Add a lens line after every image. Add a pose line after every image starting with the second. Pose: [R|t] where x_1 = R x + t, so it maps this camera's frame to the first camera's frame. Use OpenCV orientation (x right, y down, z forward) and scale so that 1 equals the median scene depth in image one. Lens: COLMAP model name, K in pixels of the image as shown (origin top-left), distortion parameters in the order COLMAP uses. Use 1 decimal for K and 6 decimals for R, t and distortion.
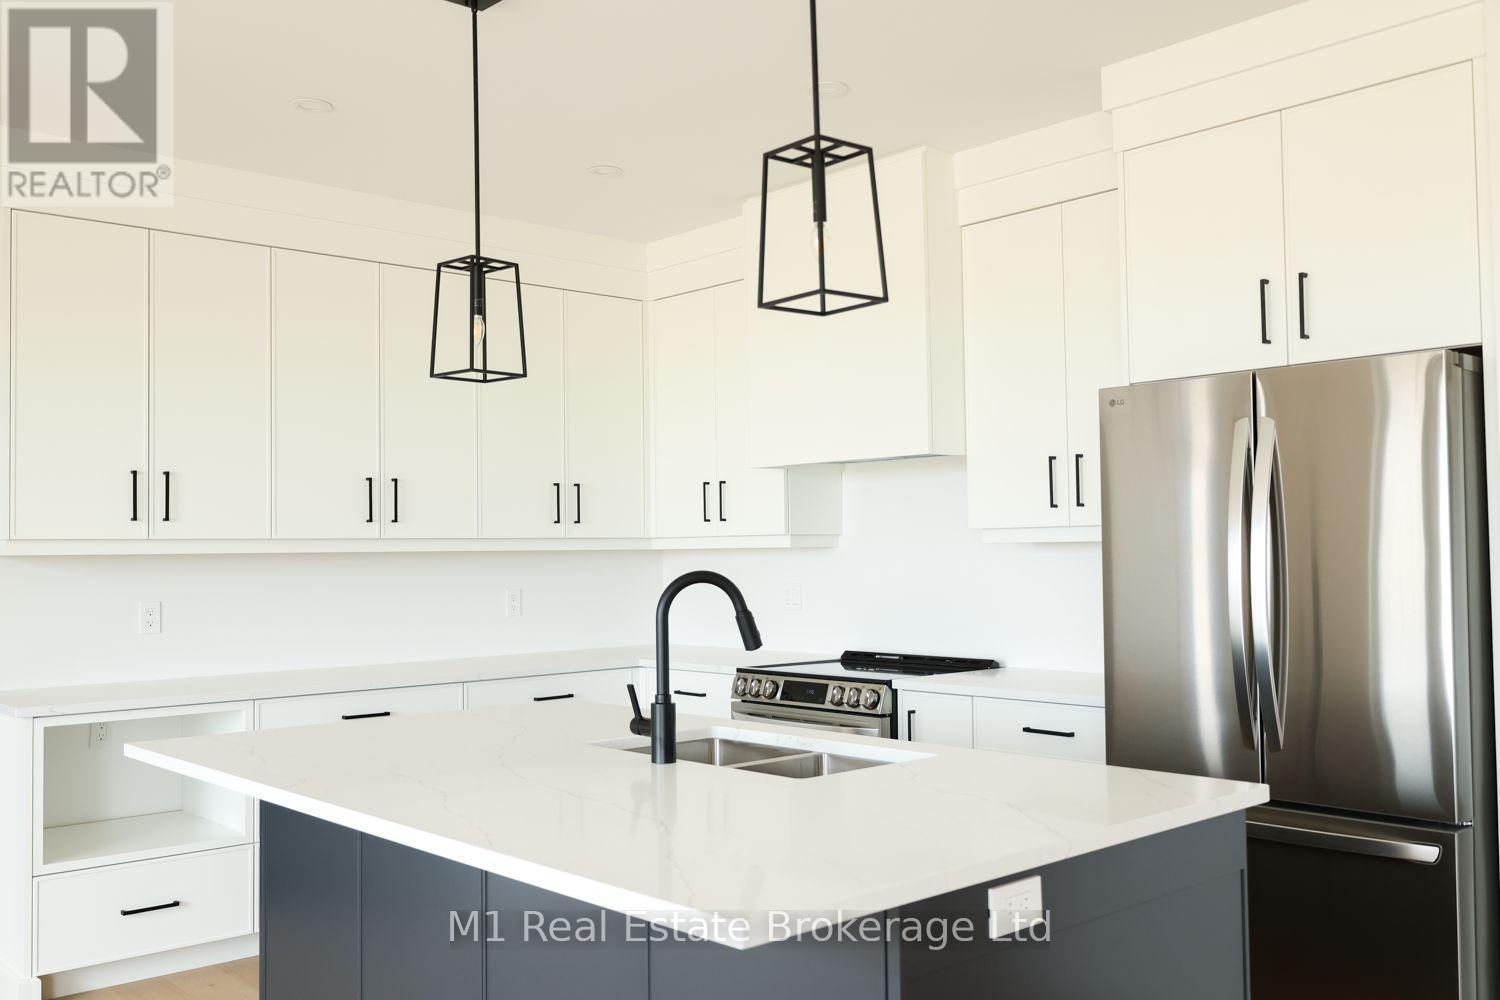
lens RADIAL K [[1340.4, 0, 750.0], [0, 1340.4, 500.0], [0, 0, 1]] dist [-0.011008, 0.004172]
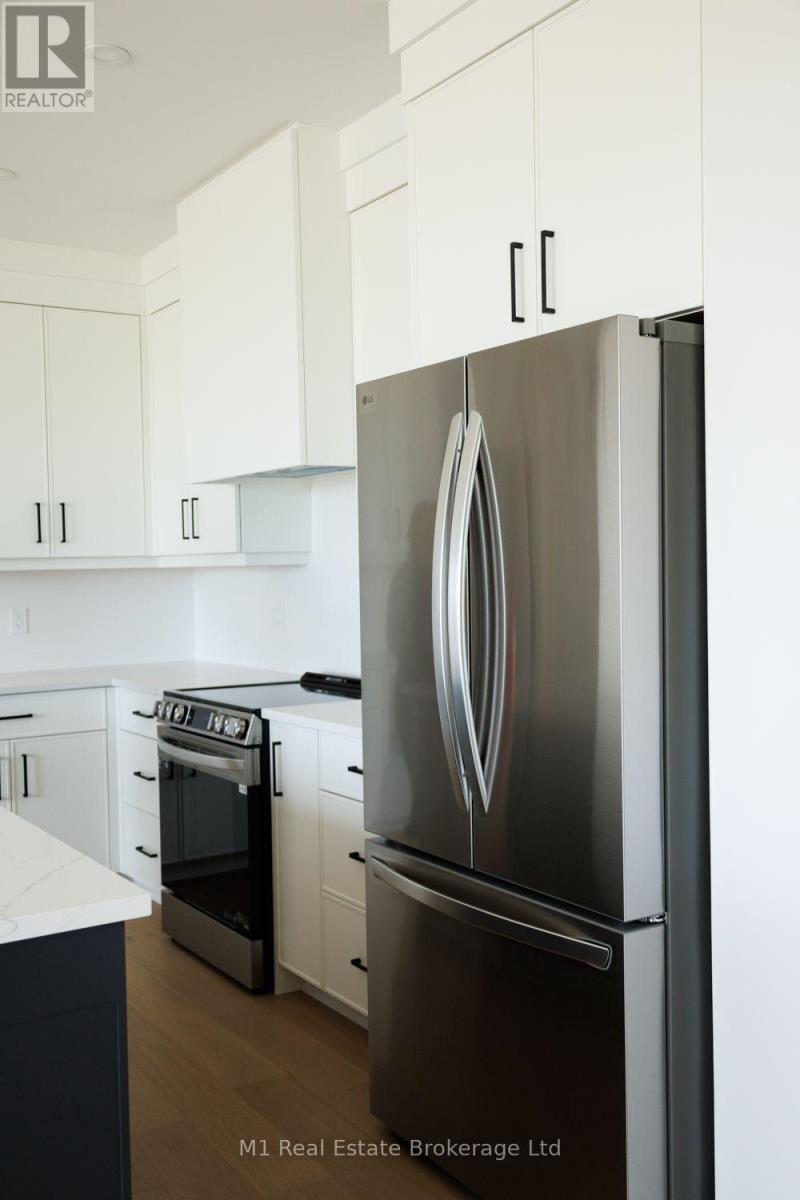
lens RADIAL K [[1213.5, 0, 400.0], [0, 1213.5, 600.0], [0, 0, 1]] dist [-0.003114, 0.001349]
pose [[0.986389, -0.003007, -0.164401, 0.358694], [0.014699, 0.997442, 0.069949, 0.000662], [0.163770, -0.071413, 0.983910, 0.197138]]
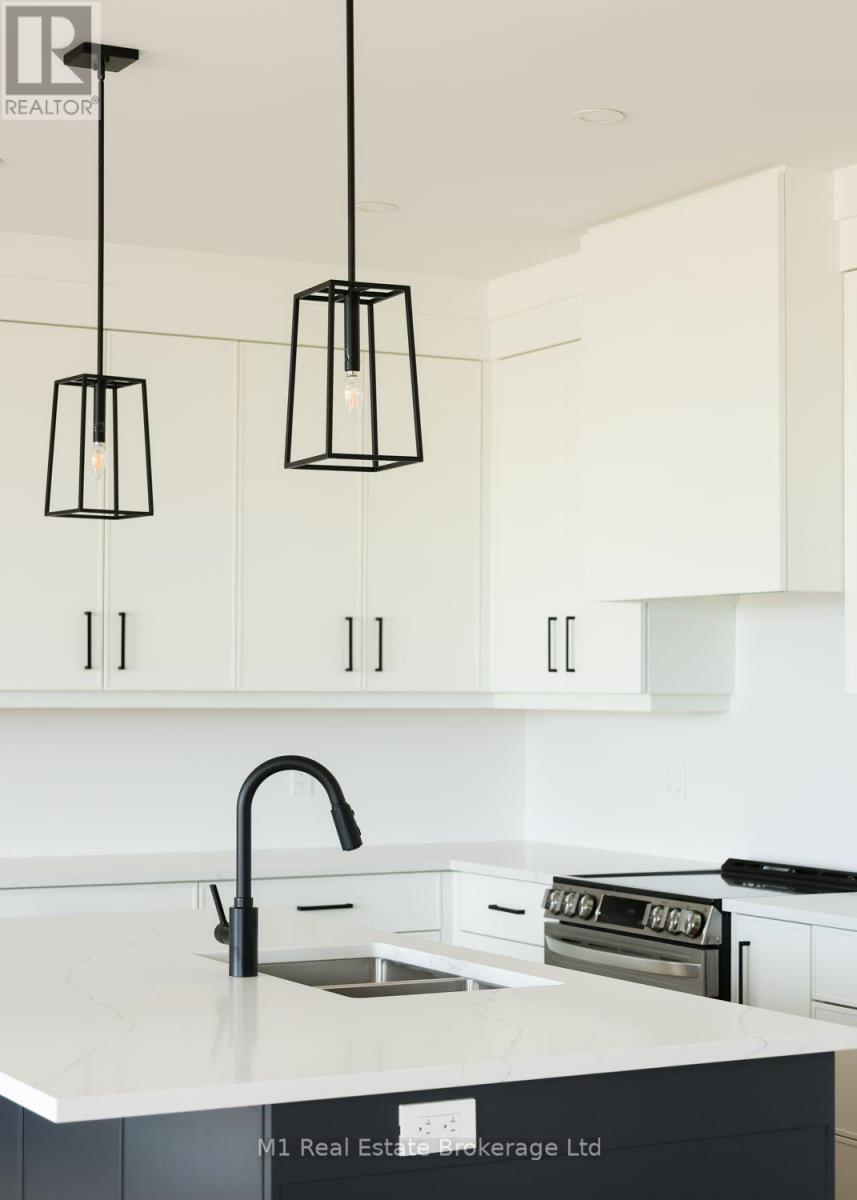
lens RADIAL K [[2249.9, 0, 428.4], [0, 2249.9, 628.2], [0, 0, 1]] dist [-0.035306, -0.099652]
pose [[0.970450, 0.010503, -0.241074, 0.257727], [-0.007119, 0.999864, 0.014906, -0.033103], [0.241198, -0.012749, 0.970392, -0.243772]]
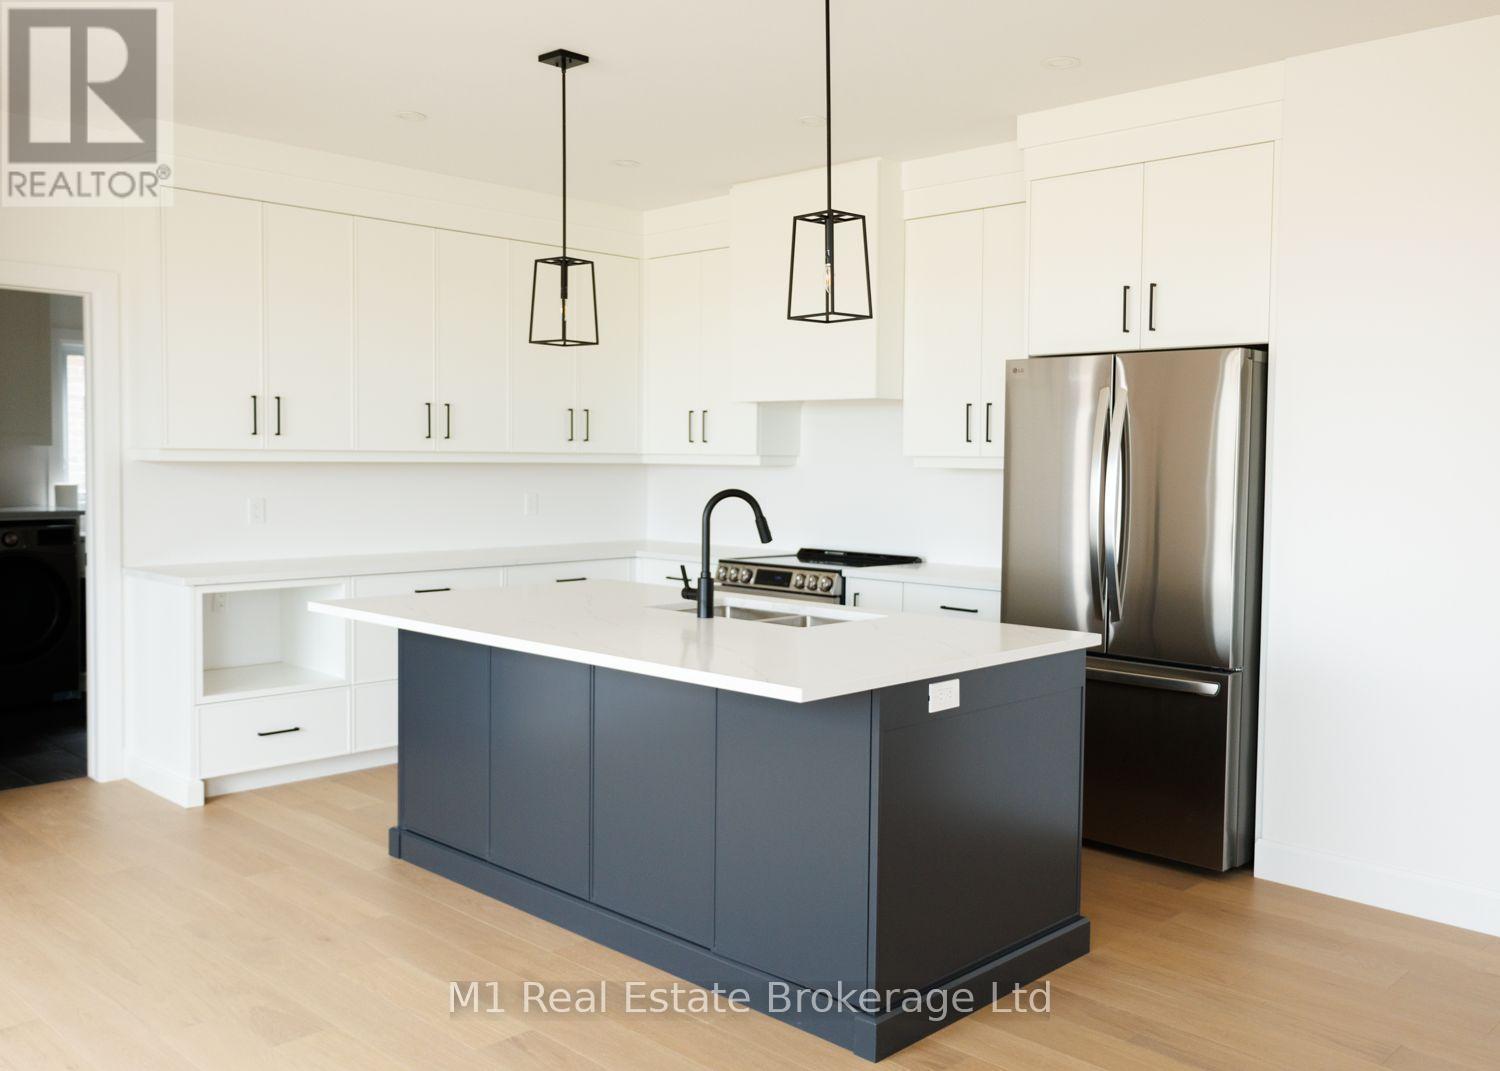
lens RADIAL K [[1288.3, 0, 751.0], [0, 1288.3, 504.3], [0, 0, 1]] dist [-0.011145, -0.005055]
pose [[0.997726, 0.021308, 0.063941, -0.069454], [-0.026103, 0.996833, 0.075120, -0.023959], [-0.062138, -0.076619, 0.995122, -0.263409]]
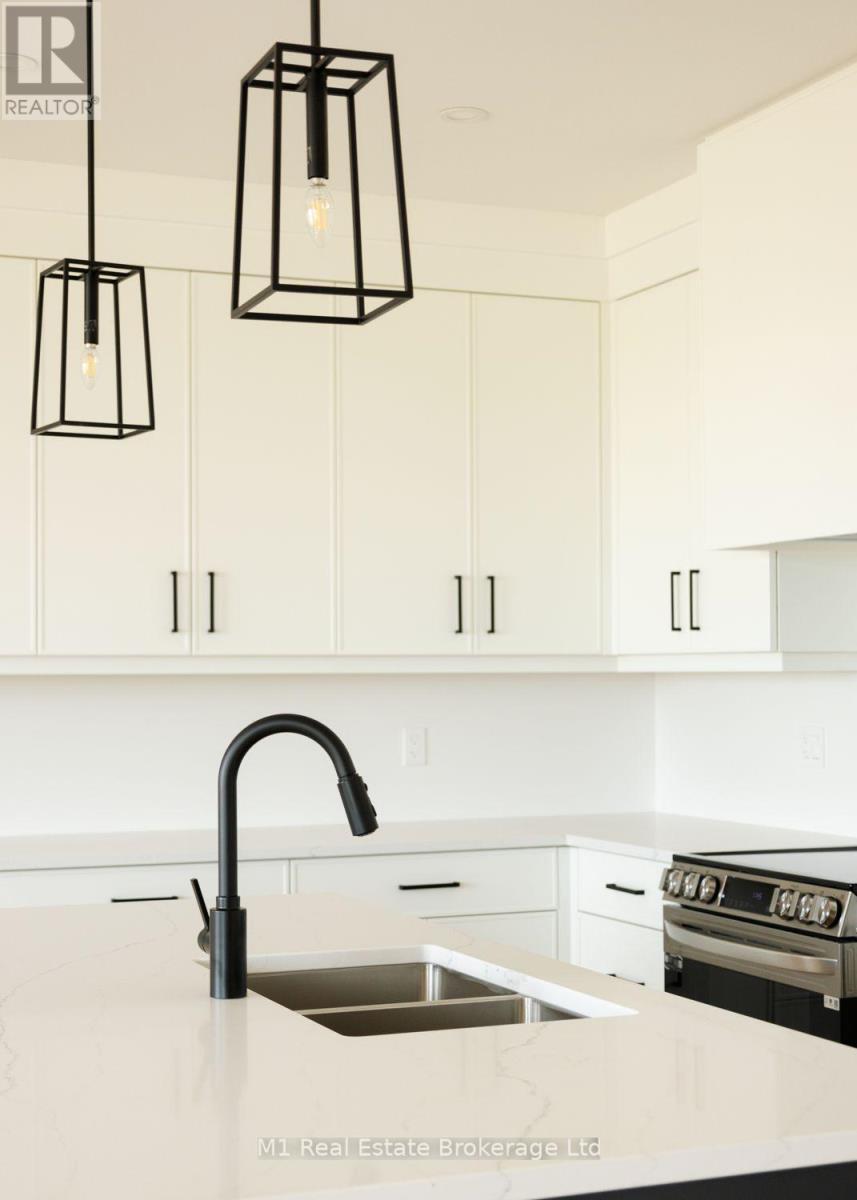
lens RADIAL K [[1933.0, 0, 413.5], [0, 1933.0, 636.5], [0, 0, 1]] dist [-0.010504, 0.028679]
pose [[0.939864, 0.001078, -0.341548, 0.229700], [0.006892, 0.999732, 0.022123, -0.004346], [0.341480, -0.023146, 0.939604, 0.077566]]
